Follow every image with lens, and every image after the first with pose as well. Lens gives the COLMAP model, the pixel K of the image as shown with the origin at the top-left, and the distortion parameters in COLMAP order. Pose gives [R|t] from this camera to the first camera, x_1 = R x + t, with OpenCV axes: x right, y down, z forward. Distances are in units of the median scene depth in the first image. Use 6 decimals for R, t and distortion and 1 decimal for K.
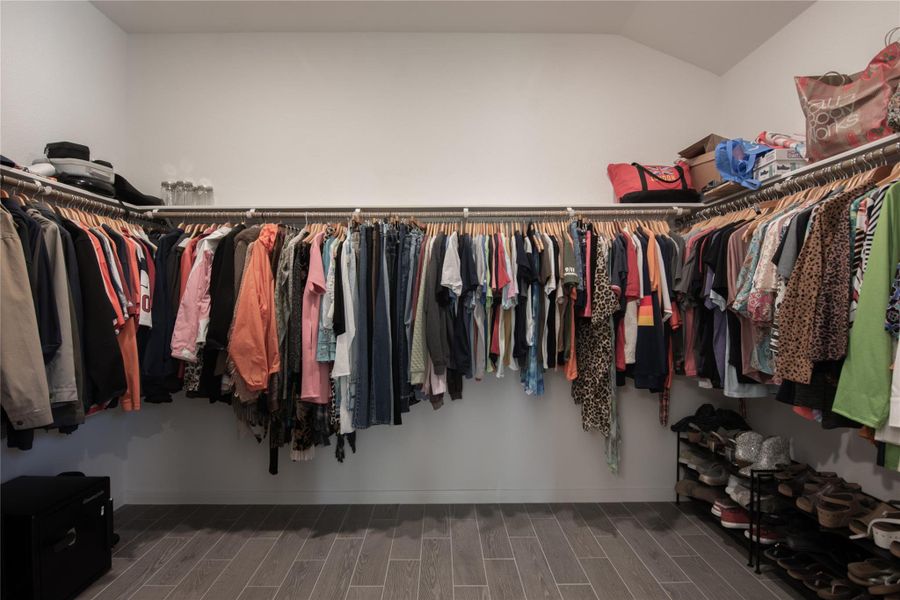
lens RADIAL K [[444.3, 0, 446.6], [0, 444.3, 298.2], [0, 0, 1]] dist [-0.003209, -0.000690]
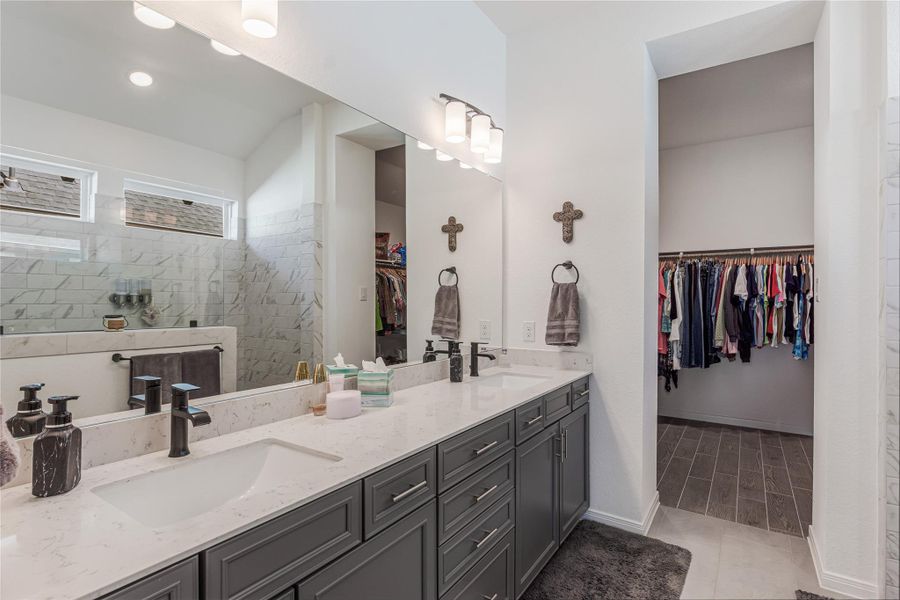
lens RADIAL K [[444.3, 0, 446.6], [0, 444.3, 298.2], [0, 0, 1]] dist [-0.003209, -0.000690]
pose [[0.821562, 0.004270, -0.570103, 0.055732], [0.000640, 0.999964, 0.008411, -0.029773], [0.570118, -0.007275, 0.821530, -1.182725]]
